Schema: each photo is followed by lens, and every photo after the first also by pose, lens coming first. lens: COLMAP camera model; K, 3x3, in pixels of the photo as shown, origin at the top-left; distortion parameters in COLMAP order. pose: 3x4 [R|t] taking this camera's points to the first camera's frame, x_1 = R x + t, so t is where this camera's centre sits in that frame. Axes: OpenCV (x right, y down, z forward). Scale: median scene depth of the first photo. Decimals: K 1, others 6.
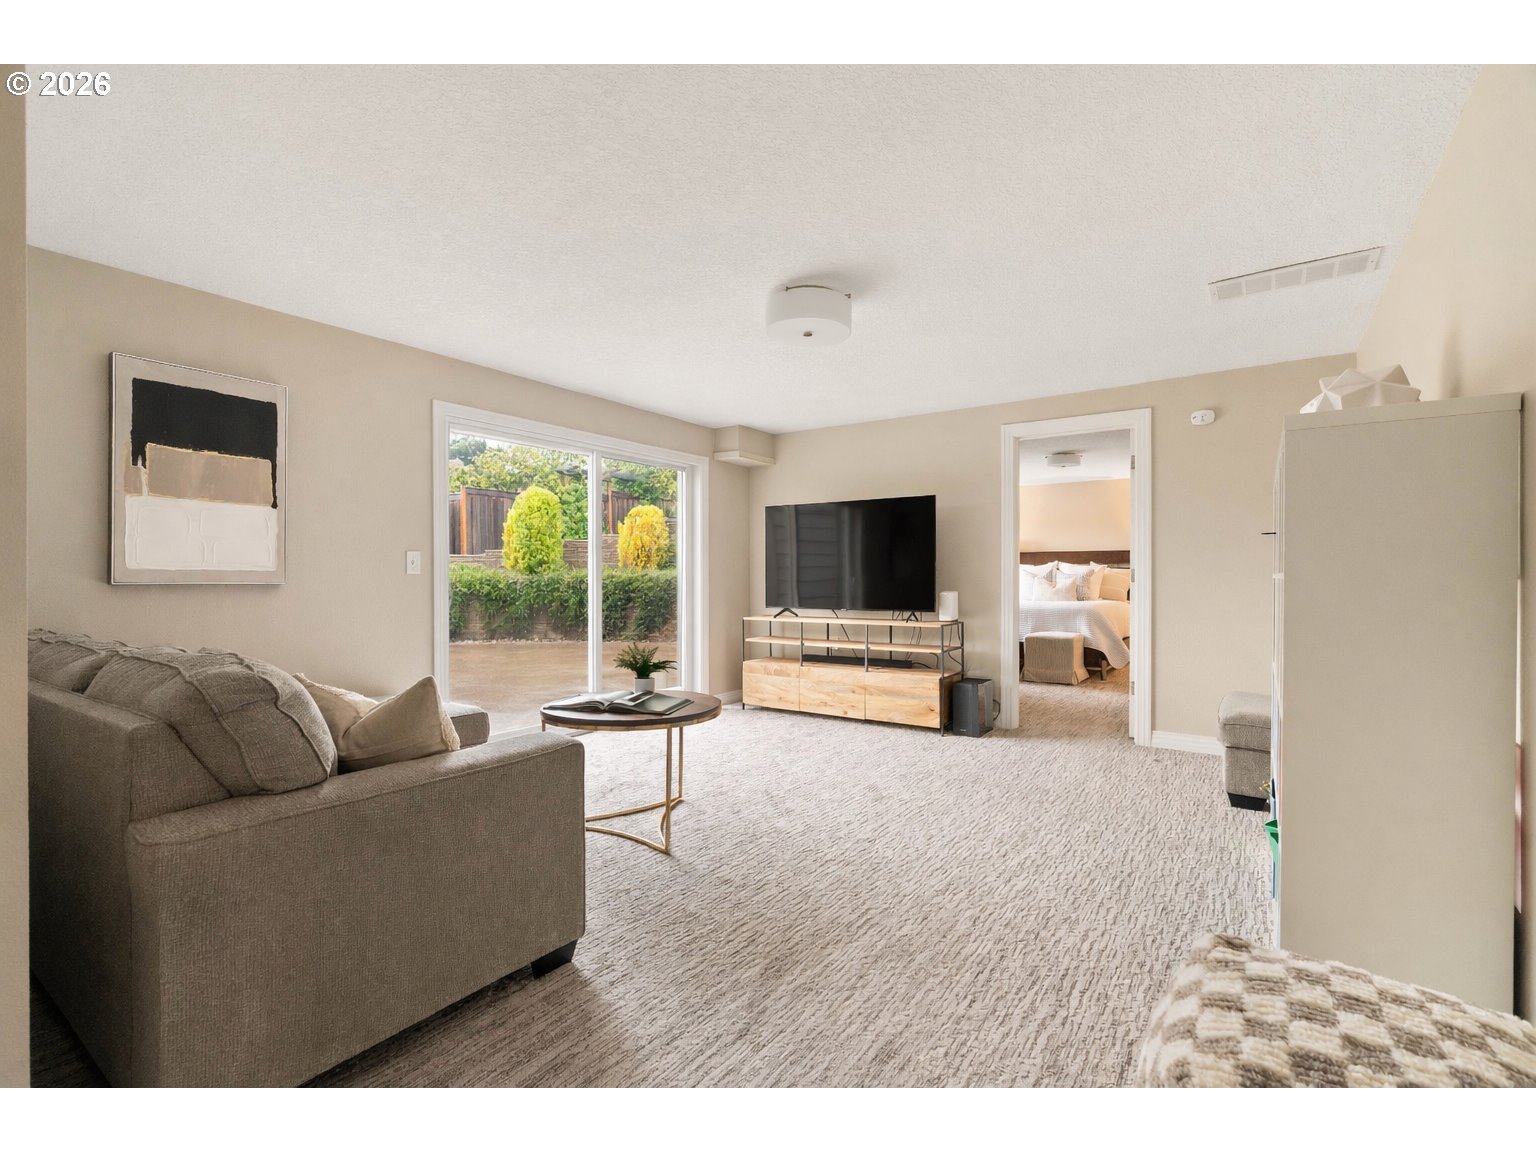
lens RADIAL K [[692.2, 0, 768.8], [0, 692.2, 578.5], [0, 0, 1]] dist [-0.007491, 0.001012]
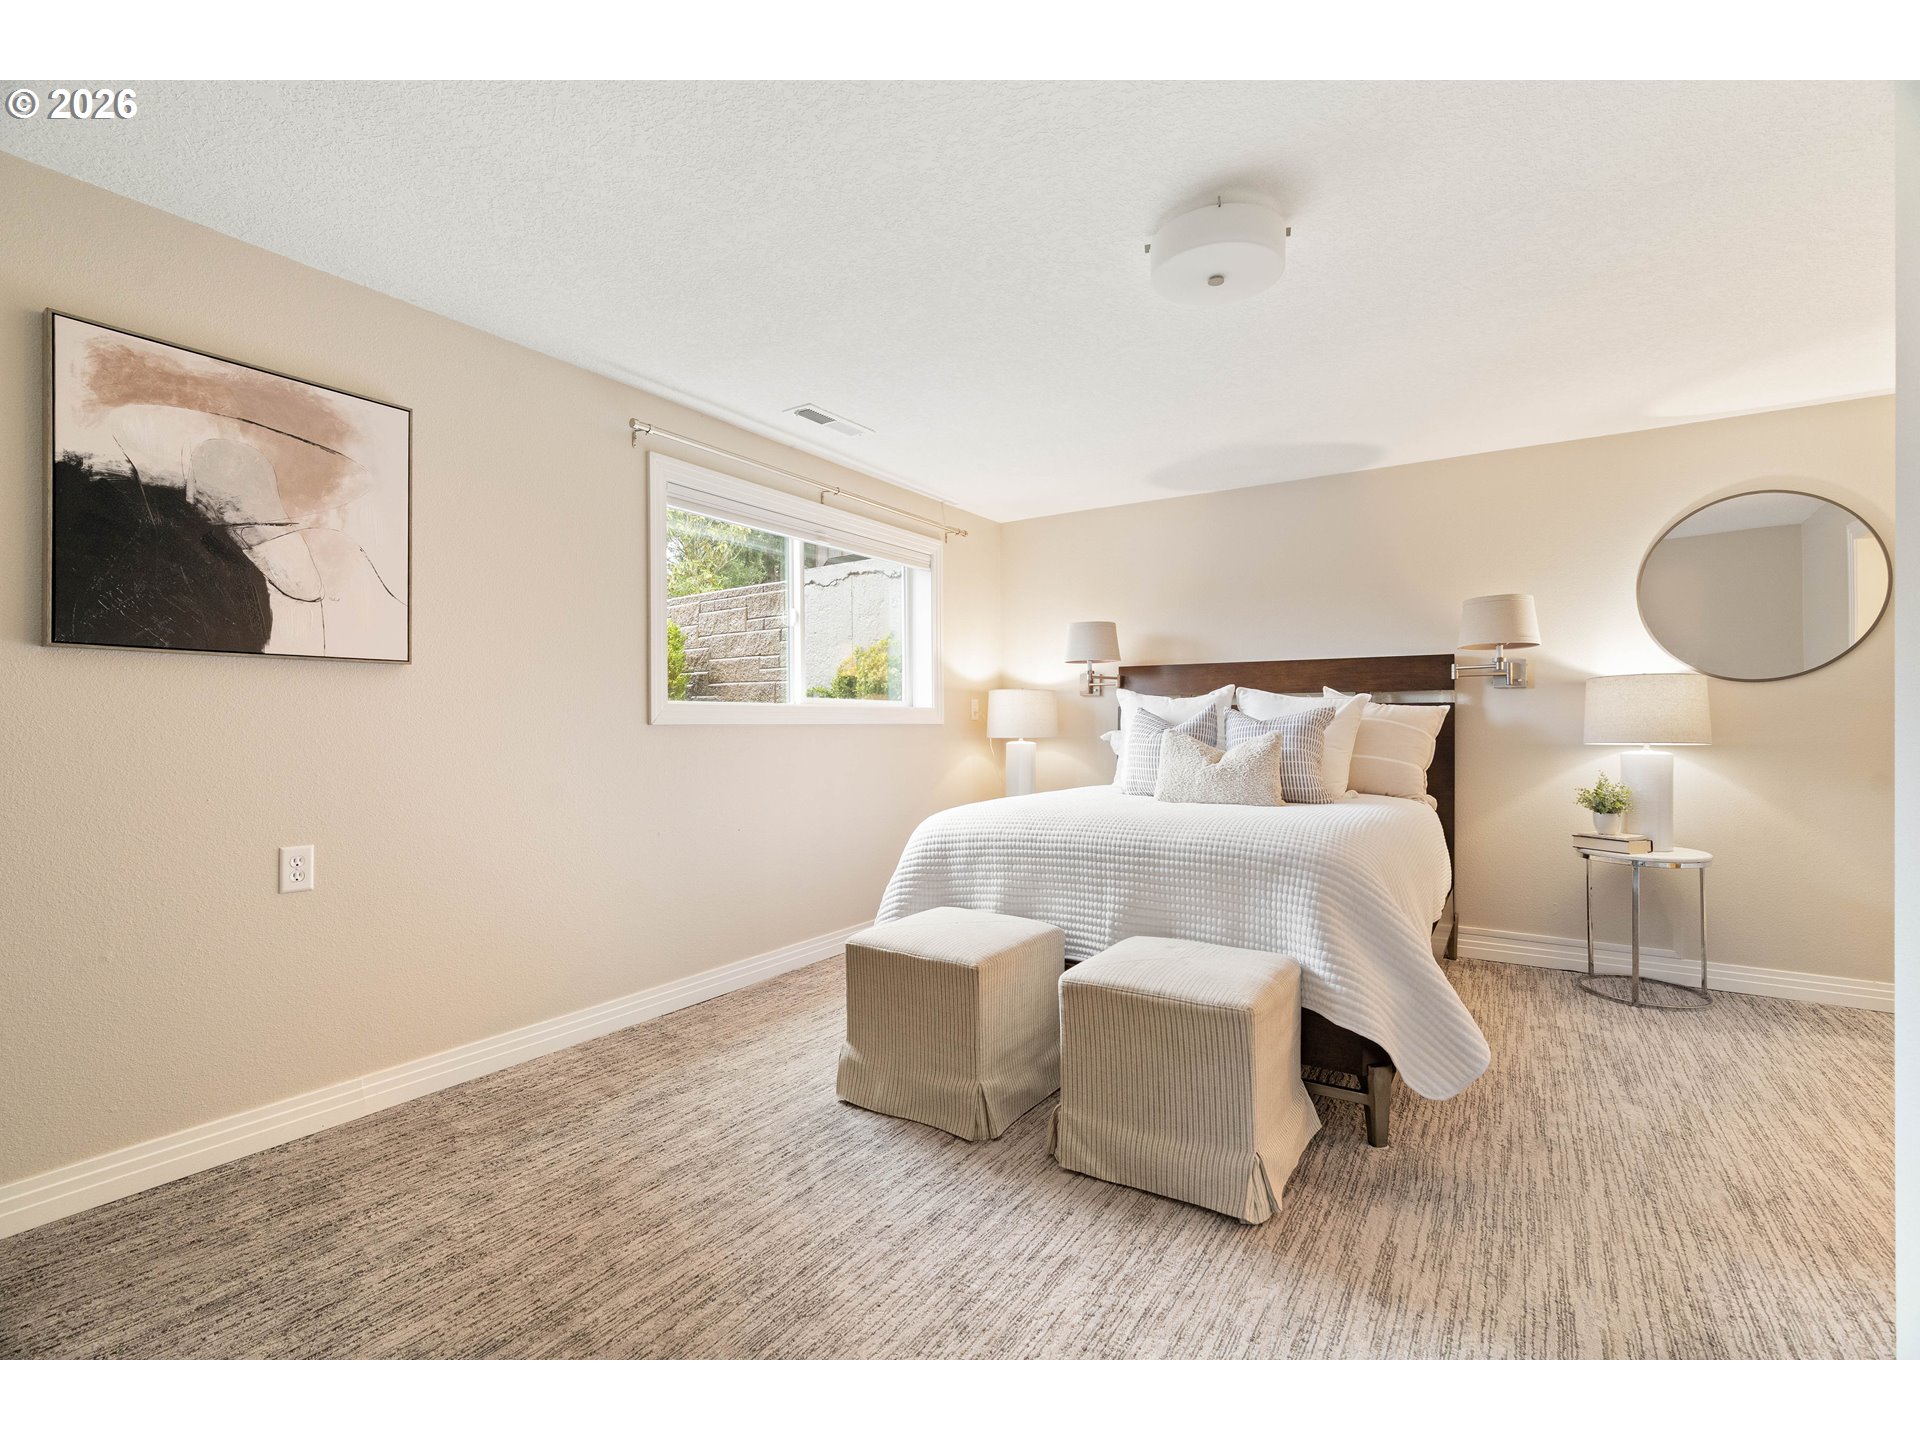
lens RADIAL K [[865.2, 0, 961.5], [0, 865.2, 721.4], [0, 0, 1]] dist [-0.007491, 0.001012]
pose [[0.999102, -0.002838, 0.042272, 0.268029], [0.003036, 0.999985, -0.004629, -0.004515], [-0.042258, 0.004753, 0.999095, 0.579649]]
